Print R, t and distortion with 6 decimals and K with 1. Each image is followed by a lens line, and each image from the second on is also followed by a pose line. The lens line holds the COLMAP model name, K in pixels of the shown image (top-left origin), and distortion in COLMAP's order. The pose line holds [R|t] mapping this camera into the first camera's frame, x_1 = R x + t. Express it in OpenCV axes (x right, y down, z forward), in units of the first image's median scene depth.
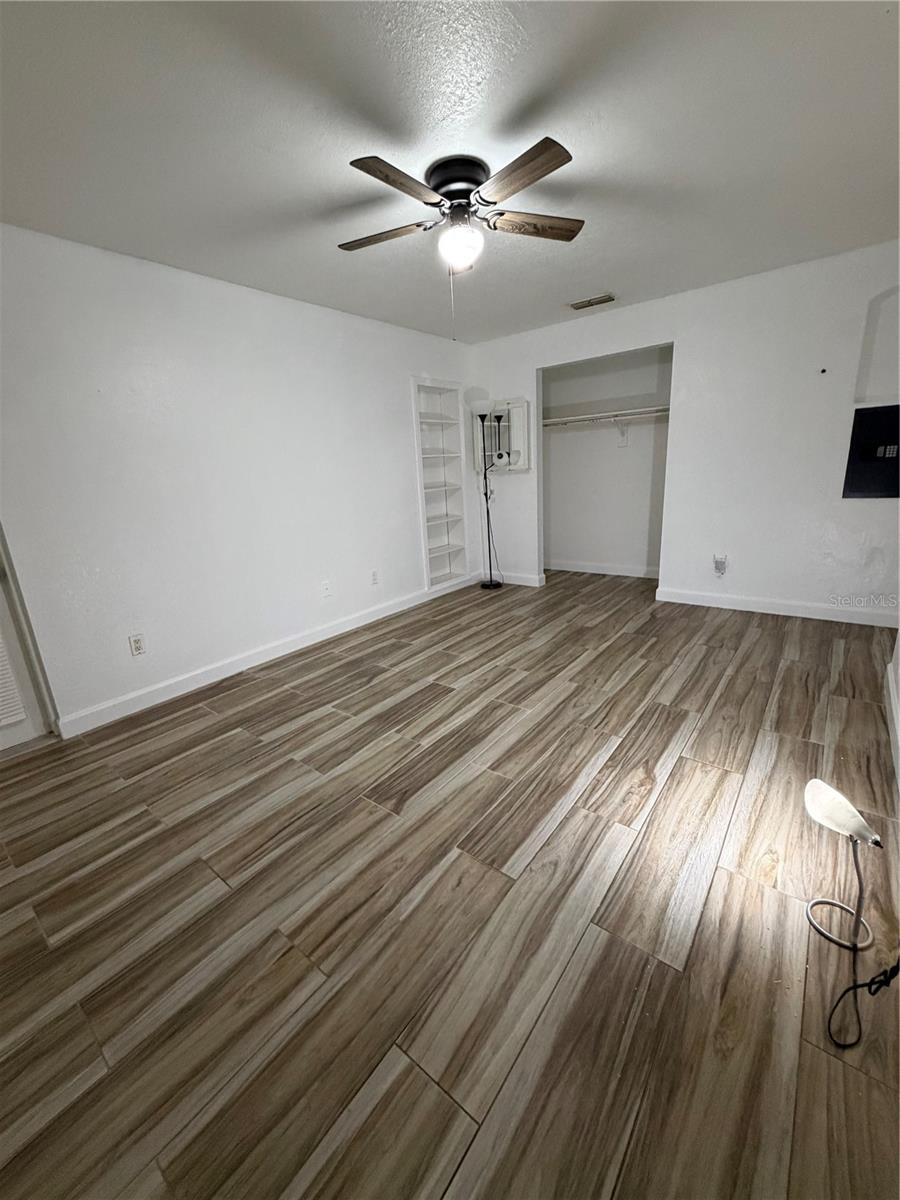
lens RADIAL K [[476.1, 0, 451.3], [0, 476.1, 593.7], [0, 0, 1]] dist [-0.000178, 0.000268]
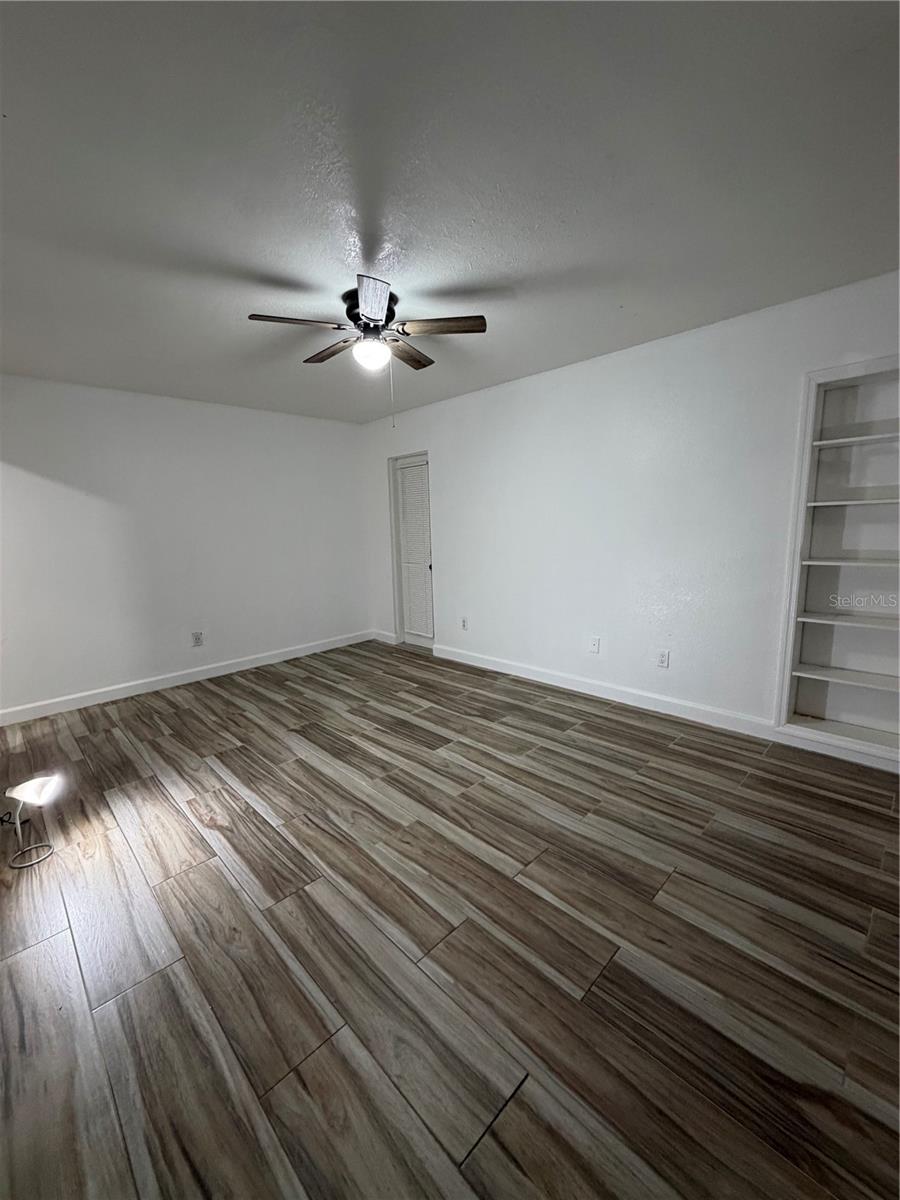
lens RADIAL K [[476.1, 0, 451.6], [0, 476.1, 598.8], [0, 0, 1]] dist [-0.000178, 0.000268]
pose [[-0.110101, 0.218591, -0.969585, 1.008915], [-0.223064, 0.945197, 0.238422, -0.389968], [0.968566, 0.242530, -0.055307, 1.122674]]
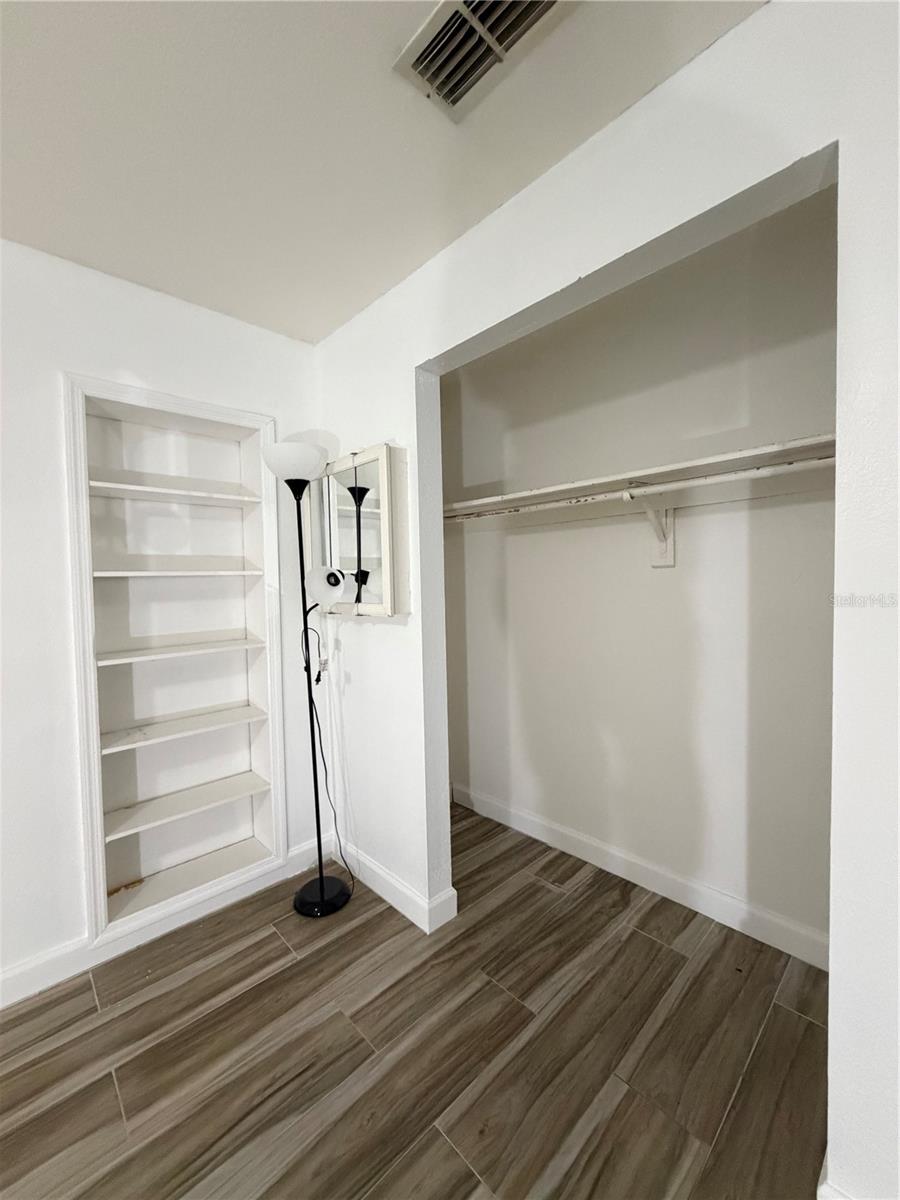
lens RADIAL K [[476.1, 0, 450.7], [0, 476.1, 597.6], [0, 0, 1]] dist [-0.000178, 0.000268]
pose [[0.989567, 0.040897, -0.138148, 0.475074], [-0.069636, 0.975195, -0.210110, -0.372503], [0.126128, 0.217538, 0.967868, 1.186692]]
